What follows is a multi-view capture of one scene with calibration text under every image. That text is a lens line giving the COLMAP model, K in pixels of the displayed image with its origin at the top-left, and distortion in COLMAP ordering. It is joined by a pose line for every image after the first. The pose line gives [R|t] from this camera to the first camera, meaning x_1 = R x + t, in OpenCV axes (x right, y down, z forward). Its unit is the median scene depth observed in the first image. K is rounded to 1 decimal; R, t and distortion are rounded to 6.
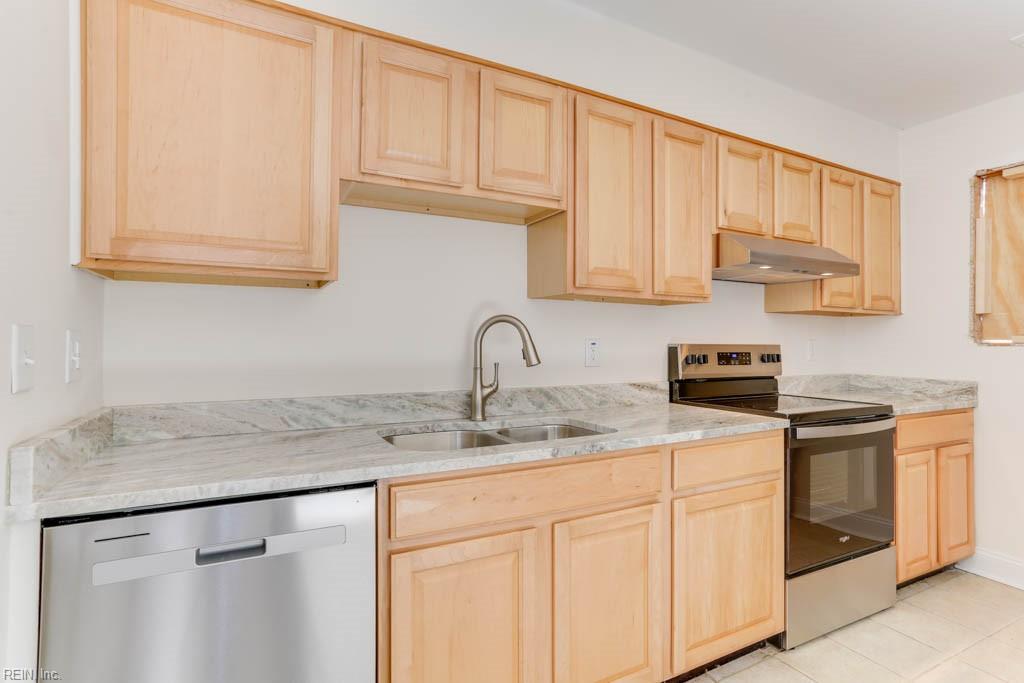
lens RADIAL K [[502.3, 0, 496.5], [0, 502.3, 334.9], [0, 0, 1]] dist [-0.035539, 0.017623]
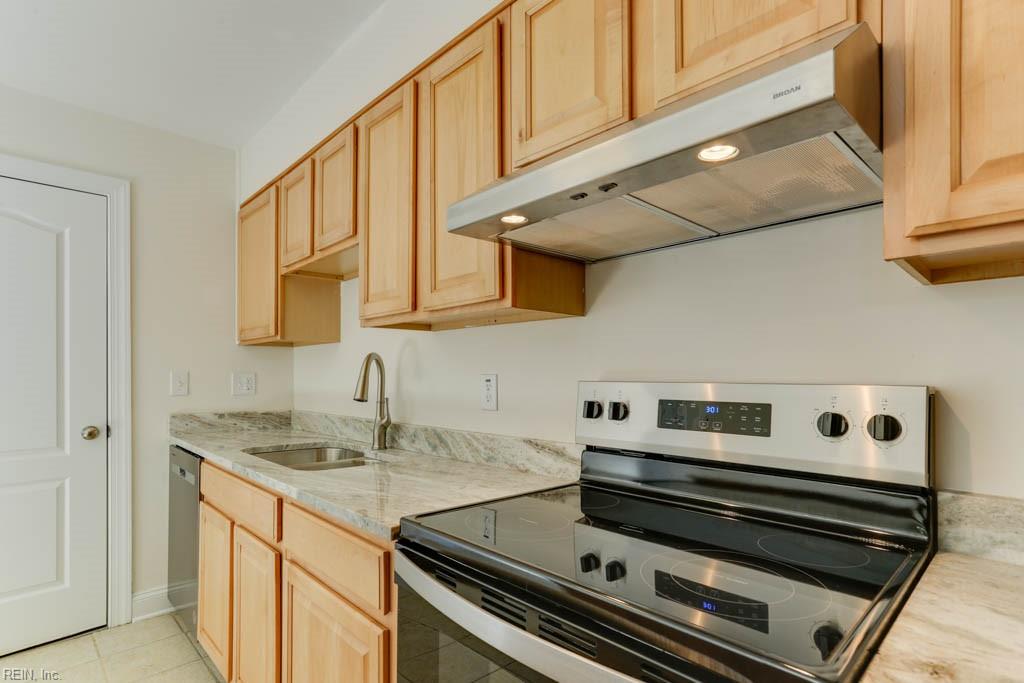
lens RADIAL K [[502.3, 0, 530.2], [0, 502.3, 367.1], [0, 0, 1]] dist [-0.035539, 0.017623]
pose [[0.314629, -0.024720, -0.948893, 1.046471], [0.010979, 0.999689, -0.022403, 0.017160], [0.949151, -0.003370, 0.314802, 0.909489]]
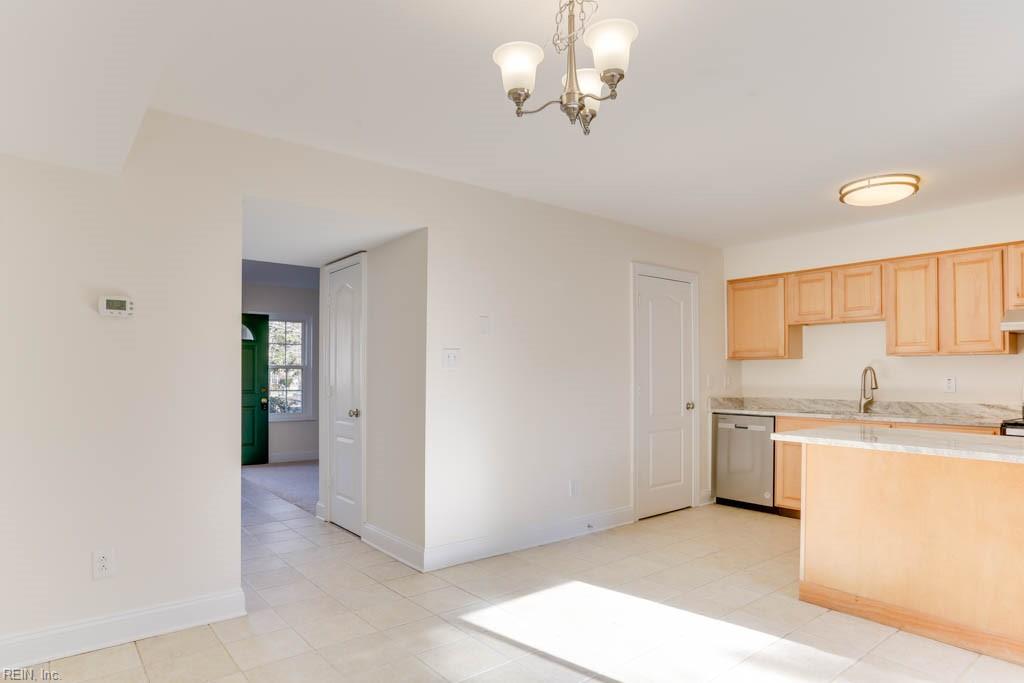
lens RADIAL K [[595.7, 0, 533.6], [0, 595.7, 365.8], [0, 0, 1]] dist [-0.013821, 0.018104]
pose [[0.229557, -0.024588, -0.972985, 2.084256], [0.005696, 0.999698, -0.023920, 0.012417], [0.973279, -0.000052, 0.229627, -0.984634]]
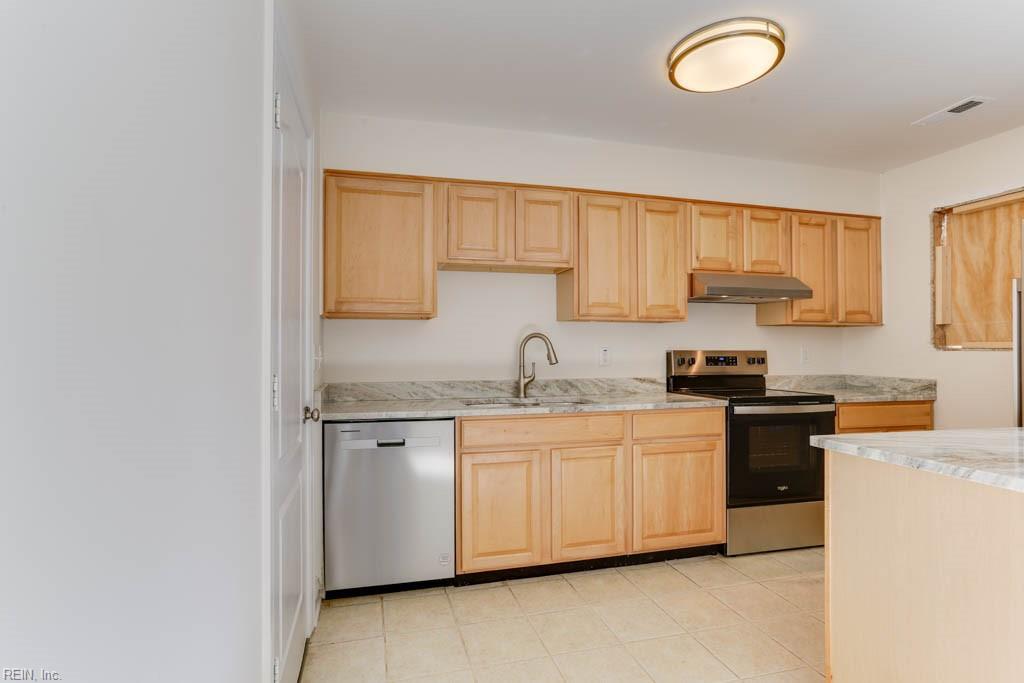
lens RADIAL K [[502.3, 0, 489.7], [0, 502.3, 340.3], [0, 0, 1]] dist [-0.035539, 0.017623]
pose [[0.974753, -0.010427, -0.223044, 0.212280], [0.008744, 0.999925, -0.008529, -0.003158], [0.223116, 0.006364, 0.974771, -0.570570]]
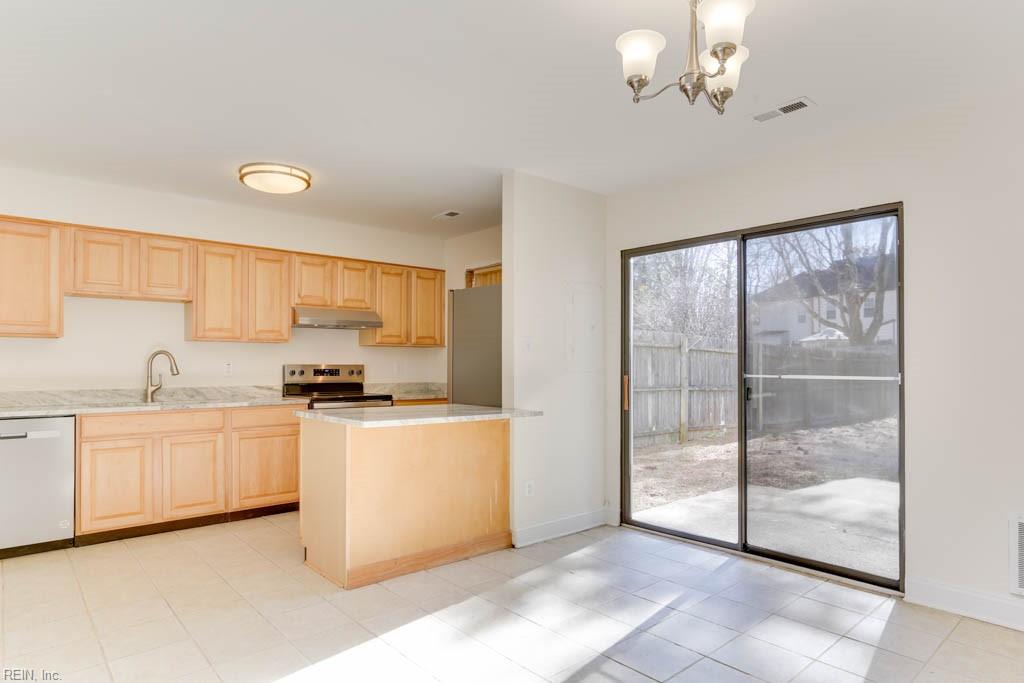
lens RADIAL K [[595.7, 0, 482.0], [0, 595.7, 356.4], [0, 0, 1]] dist [-0.013821, 0.018104]
pose [[0.976291, -0.005699, 0.216389, 0.704962], [0.006681, 0.999970, -0.003806, 0.003023], [-0.216360, 0.005161, 0.976300, -1.516500]]
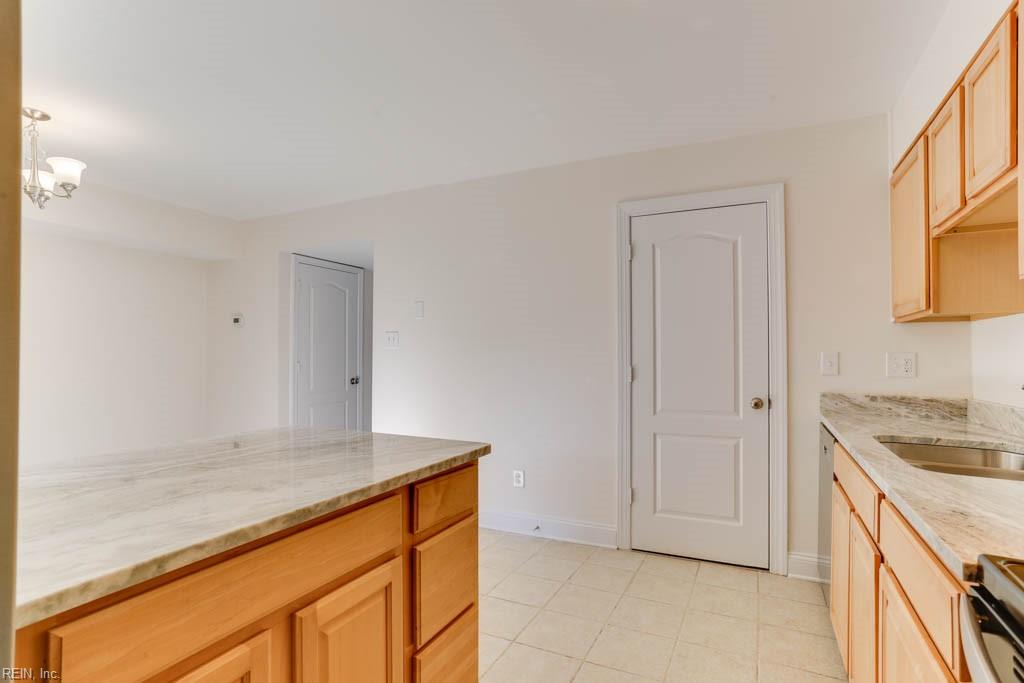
lens RADIAL K [[502.3, 0, 505.1], [0, 502.3, 344.2], [0, 0, 1]] dist [-0.035539, 0.017623]
pose [[-0.795122, -0.024332, -0.605961, 1.030072], [-0.006313, 0.999473, -0.031849, 0.017301], [0.606417, -0.021498, -0.794856, 0.976074]]
